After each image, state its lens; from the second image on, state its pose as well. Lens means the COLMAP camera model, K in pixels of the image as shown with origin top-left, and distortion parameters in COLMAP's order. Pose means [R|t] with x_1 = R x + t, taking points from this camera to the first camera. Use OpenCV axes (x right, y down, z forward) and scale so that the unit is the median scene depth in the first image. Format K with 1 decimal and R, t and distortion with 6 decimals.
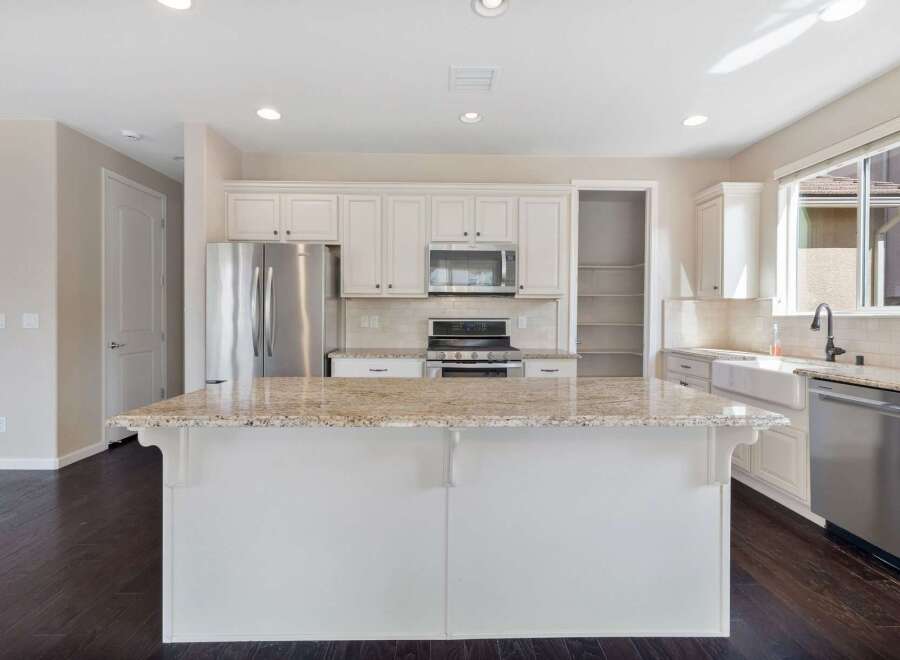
lens RADIAL K [[436.4, 0, 457.4], [0, 436.4, 322.0], [0, 0, 1]] dist [0.003719, 0.000646]
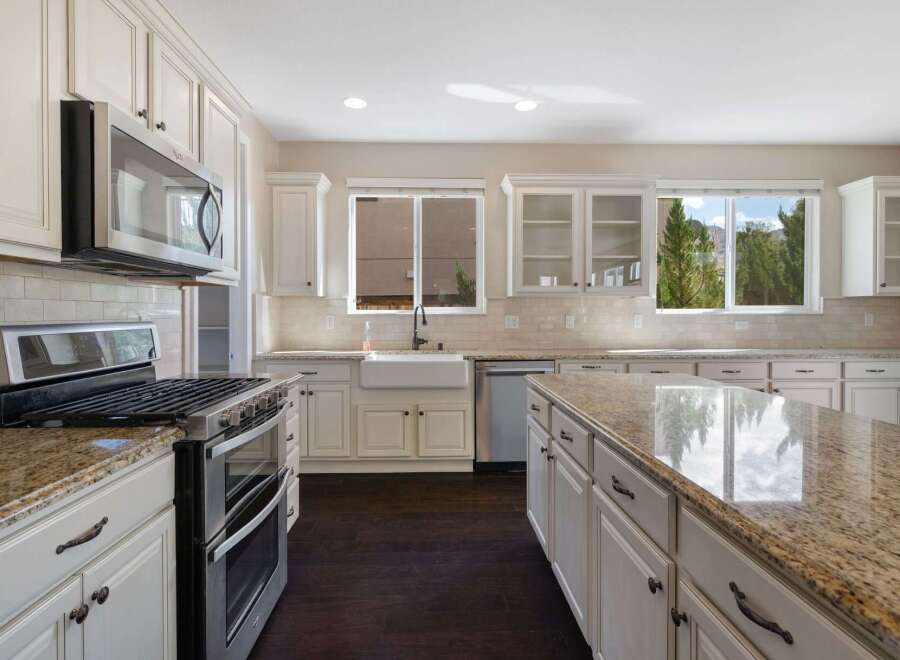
lens RADIAL K [[459.4, 0, 448.0], [0, 459.4, 322.9], [0, 0, 1]] dist [-0.001300, -0.000309]
pose [[-0.004441, -0.025864, 0.999656, -0.486941], [0.014117, 0.999564, 0.025924, -0.022189], [-0.999890, 0.014227, -0.004074, 0.919778]]
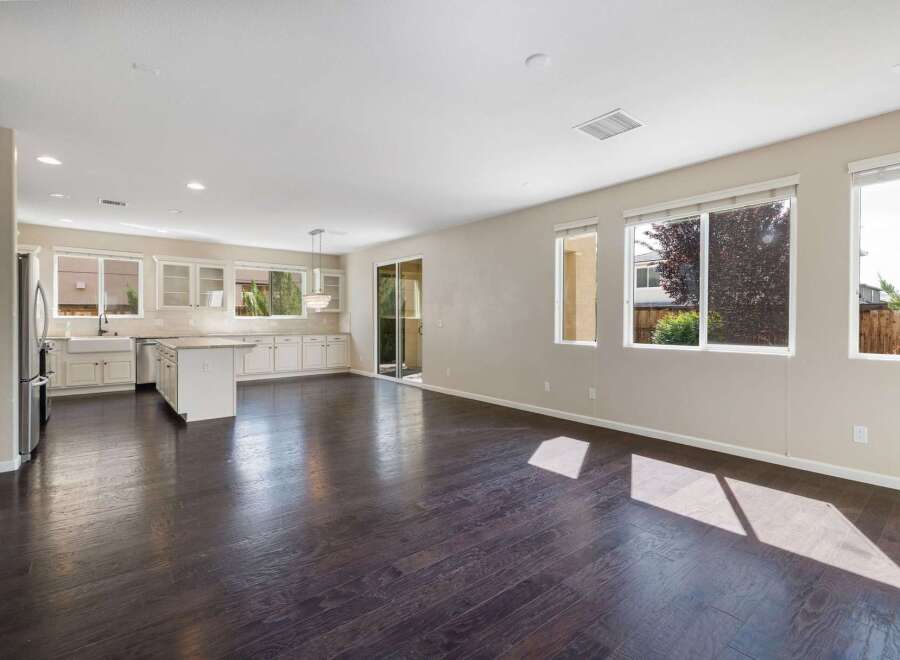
lens RADIAL K [[436.4, 0, 457.4], [0, 436.4, 322.0], [0, 0, 1]] dist [0.003719, 0.000646]
pose [[-0.617855, -0.012191, 0.786197, -2.442746], [0.004475, 0.999809, 0.019020, -0.030601], [-0.786279, 0.015270, -0.617683, 0.946546]]
